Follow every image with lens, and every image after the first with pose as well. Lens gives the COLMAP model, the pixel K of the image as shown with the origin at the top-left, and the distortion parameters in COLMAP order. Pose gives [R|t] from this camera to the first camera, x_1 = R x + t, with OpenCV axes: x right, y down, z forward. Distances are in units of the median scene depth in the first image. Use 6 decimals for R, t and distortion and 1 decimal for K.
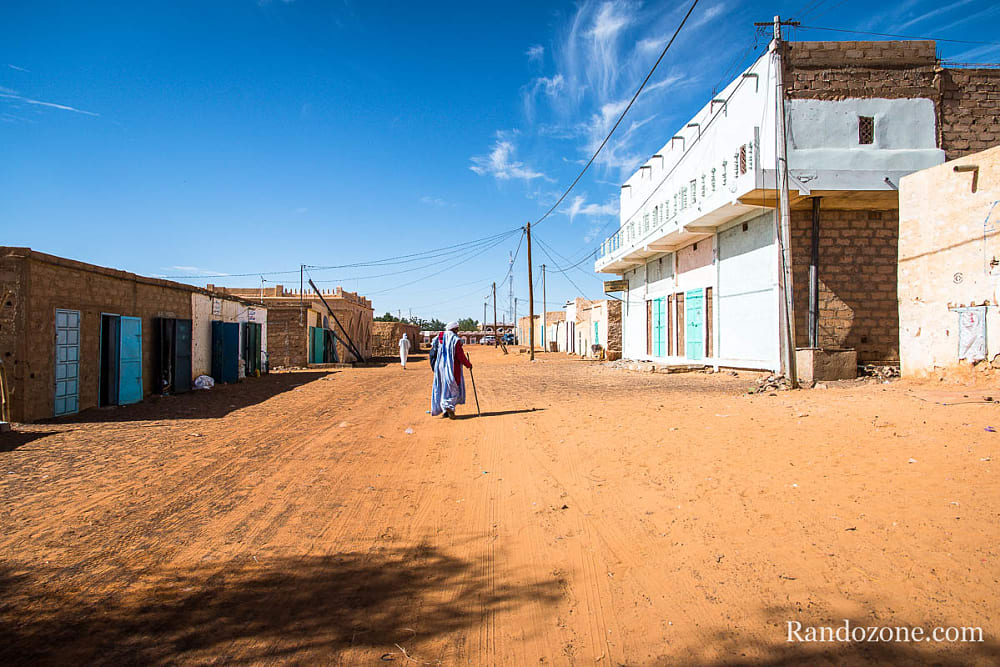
lens RADIAL K [[498.1, 0, 500.0], [0, 498.1, 333.5], [0, 0, 1]] dist [-0.000387, -0.000355]
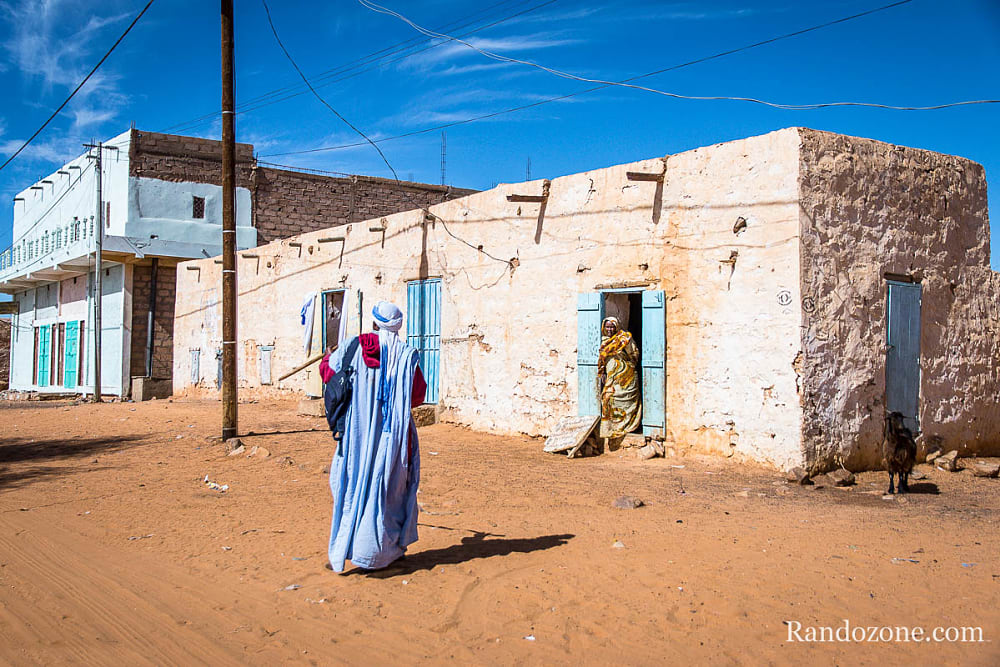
lens RADIAL K [[1223.2, 0, 500.0], [0, 1223.2, 333.5], [0, 0, 1]] dist [0.079371, -0.025400]
pose [[0.864903, 0.043527, 0.500047, -0.160667], [-0.029182, 0.998908, -0.036477, 0.007355], [-0.501089, 0.016957, 0.865229, -2.115012]]
